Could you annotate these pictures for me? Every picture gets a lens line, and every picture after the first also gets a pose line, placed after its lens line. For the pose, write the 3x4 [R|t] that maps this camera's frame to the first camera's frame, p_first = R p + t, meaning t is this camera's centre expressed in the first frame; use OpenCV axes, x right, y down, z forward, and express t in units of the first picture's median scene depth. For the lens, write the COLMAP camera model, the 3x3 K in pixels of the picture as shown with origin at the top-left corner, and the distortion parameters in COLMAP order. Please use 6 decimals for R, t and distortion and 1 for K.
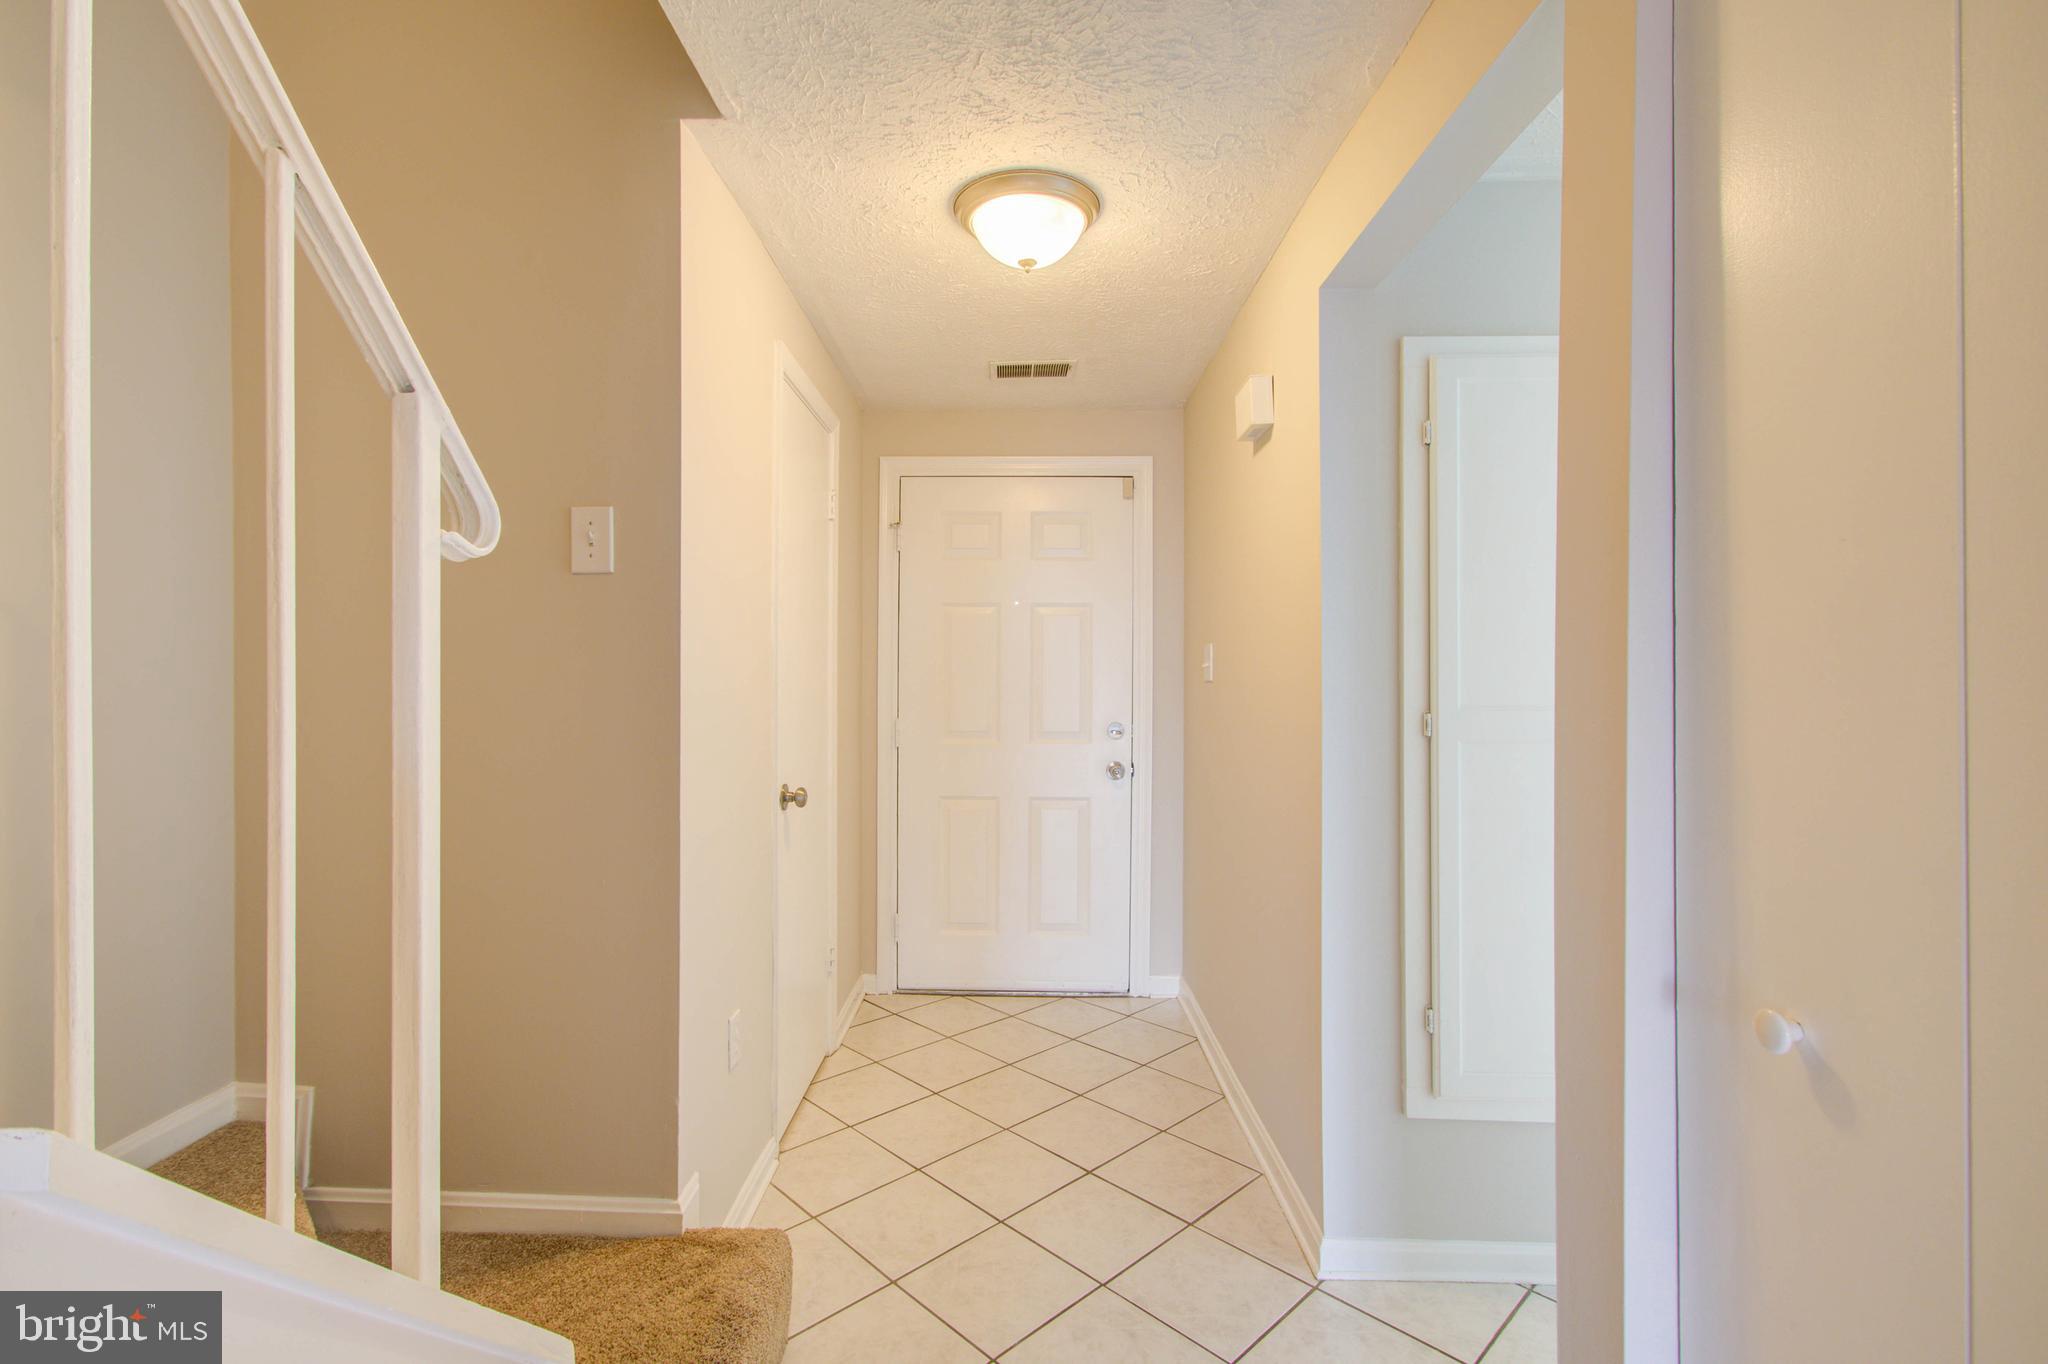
lens RADIAL K [[933.0, 0, 1026.0], [0, 933.0, 679.5], [0, 0, 1]] dist [0.002397, 0.001584]
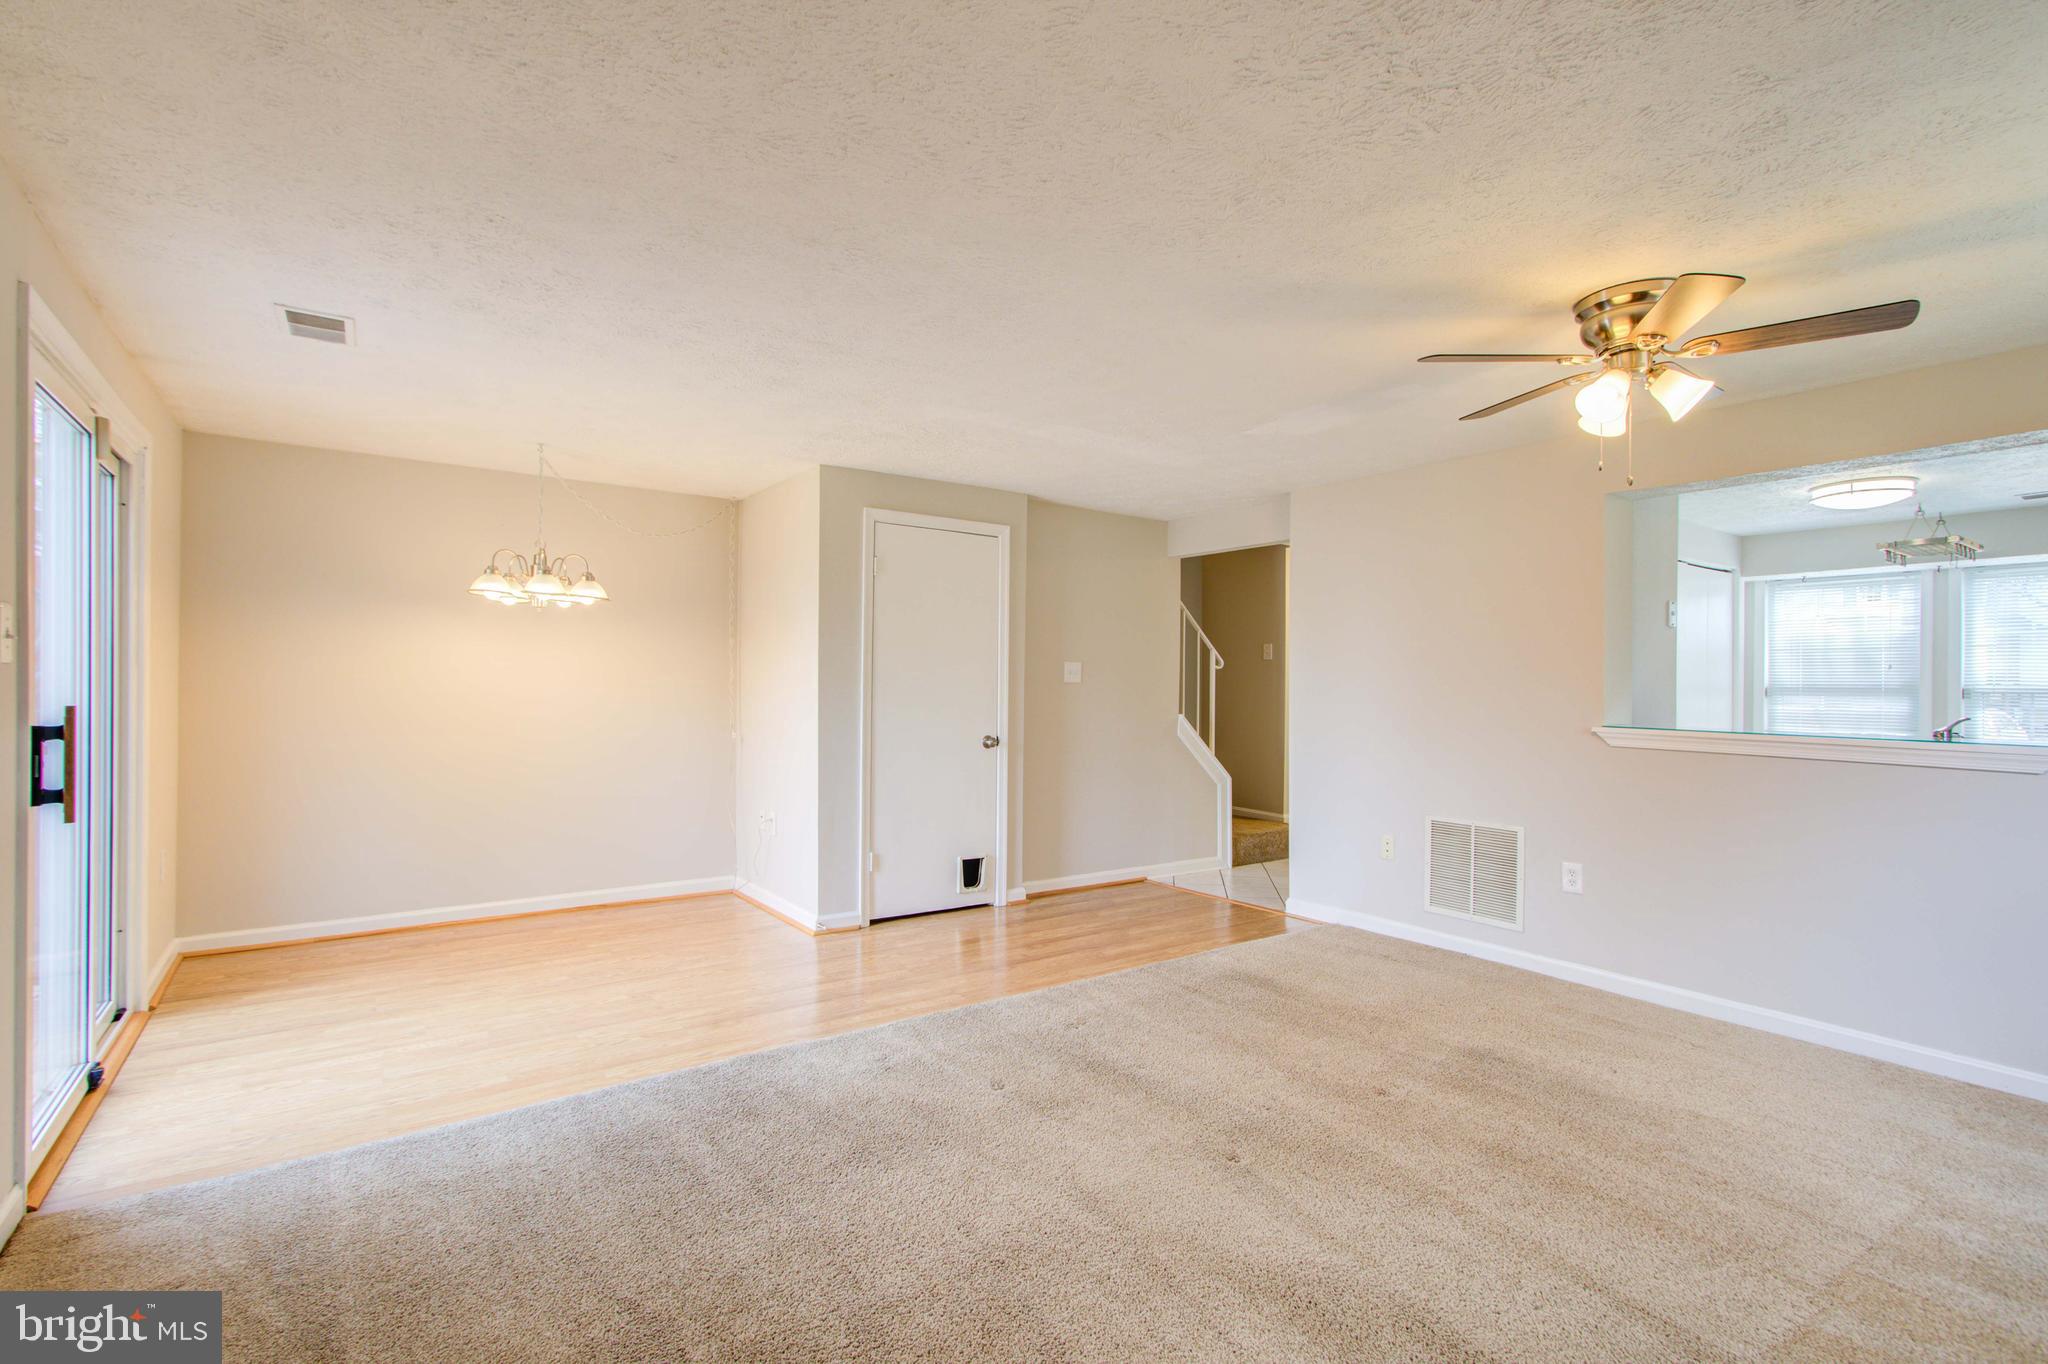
lens RADIAL K [[933.0, 0, 1006.2], [0, 933.0, 681.3], [0, 0, 1]] dist [0.002397, 0.001584]
pose [[0.589882, 0.003148, -0.807483, 4.478092], [-0.008206, 0.999964, -0.002097, -0.004580], [0.807448, 0.007863, 0.589887, -4.832322]]
